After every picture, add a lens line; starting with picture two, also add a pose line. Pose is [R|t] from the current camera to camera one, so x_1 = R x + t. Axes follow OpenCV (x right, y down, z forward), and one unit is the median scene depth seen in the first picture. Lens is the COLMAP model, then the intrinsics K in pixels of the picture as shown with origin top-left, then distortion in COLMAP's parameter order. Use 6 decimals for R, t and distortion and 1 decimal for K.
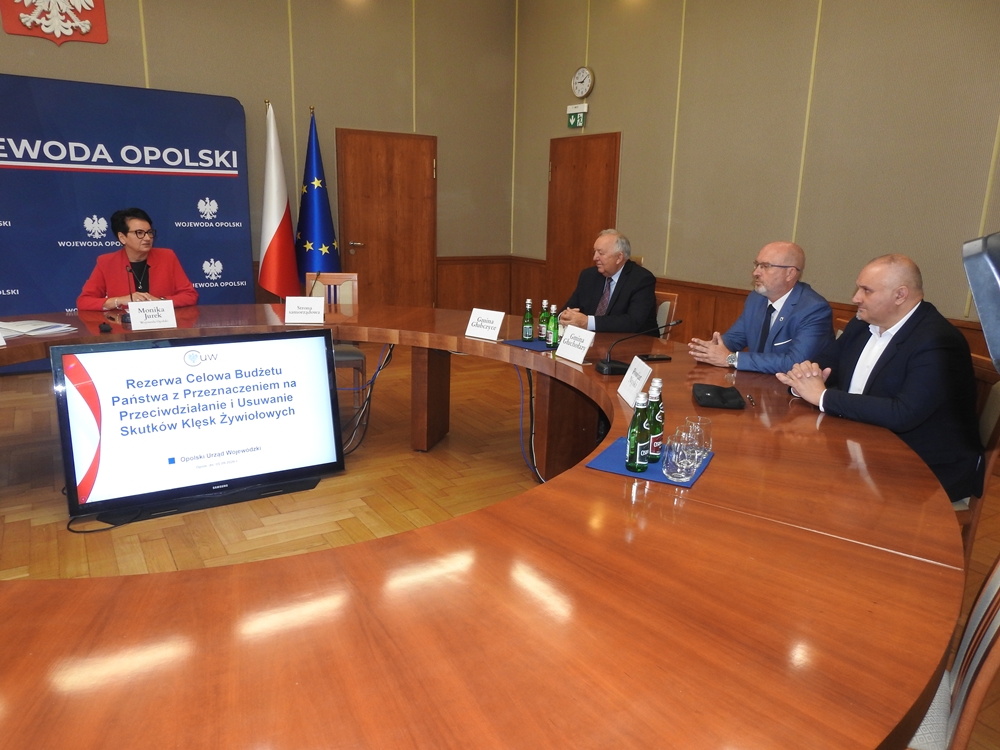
lens RADIAL K [[718.6, 0, 505.9], [0, 718.6, 372.8], [0, 0, 1]] dist [-0.002587, 0.001450]
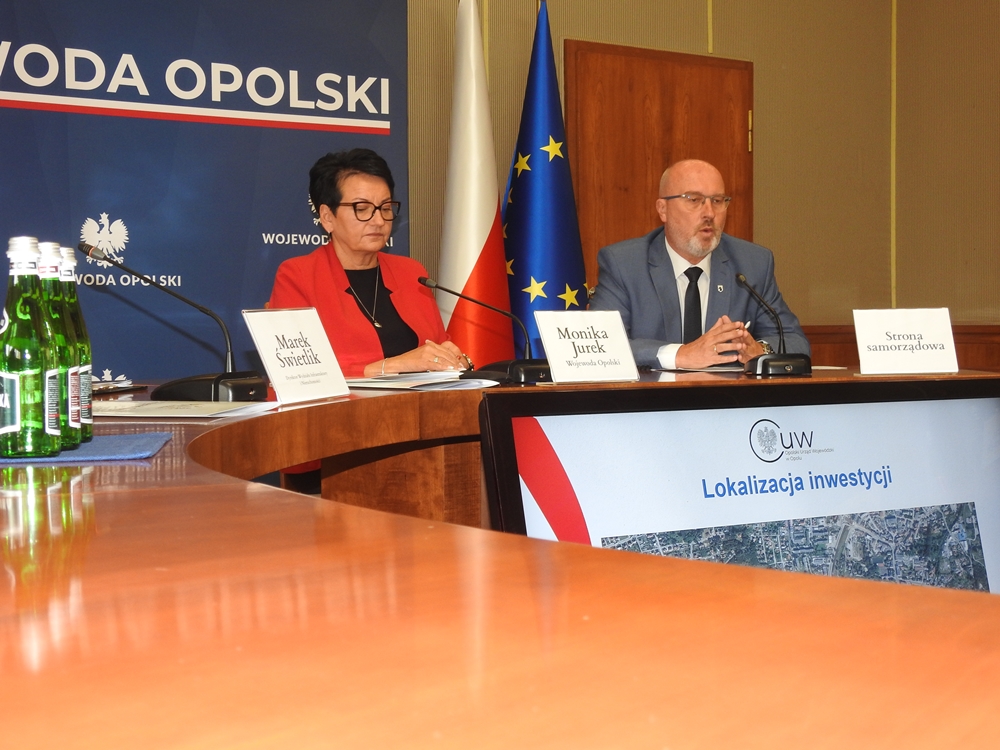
lens RADIAL K [[1492.3, 0, 496.5], [0, 1492.3, 376.8], [0, 0, 1]] dist [-0.005852, 0.000000]
pose [[0.999492, -0.031152, 0.006681, -0.350053], [0.031856, 0.980474, -0.194051, 0.055153], [-0.000506, 0.194166, 0.980969, 0.150333]]
